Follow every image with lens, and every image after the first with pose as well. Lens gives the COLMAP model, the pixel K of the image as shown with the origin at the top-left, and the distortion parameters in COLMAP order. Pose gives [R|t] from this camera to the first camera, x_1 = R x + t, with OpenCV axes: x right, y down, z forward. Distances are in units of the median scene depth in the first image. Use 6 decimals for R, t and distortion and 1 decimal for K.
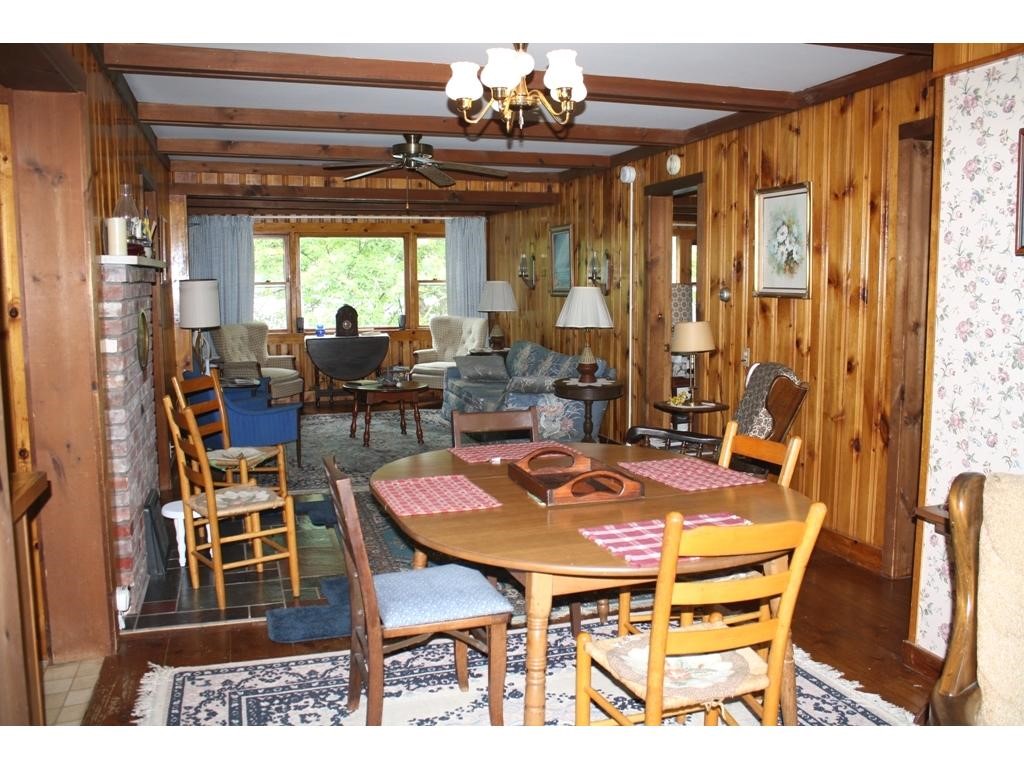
lens RADIAL K [[883.4, 0, 512.0], [0, 883.4, 381.1], [0, 0, 1]] dist [-0.157676, 0.150799]
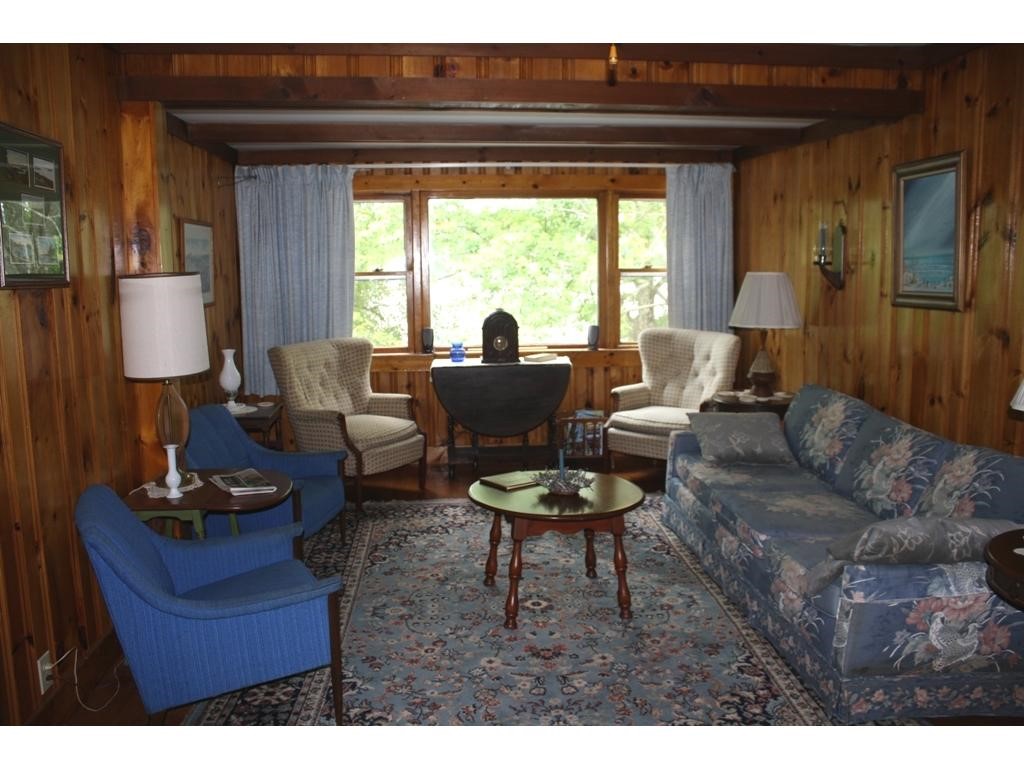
lens RADIAL K [[883.4, 0, 512.0], [0, 883.4, 381.1], [0, 0, 1]] dist [-0.157676, 0.150799]
pose [[0.976928, 0.023698, -0.212251, -0.051550], [-0.019415, 0.999564, 0.022239, -0.051296], [0.212685, -0.017605, 0.976962, 0.409101]]
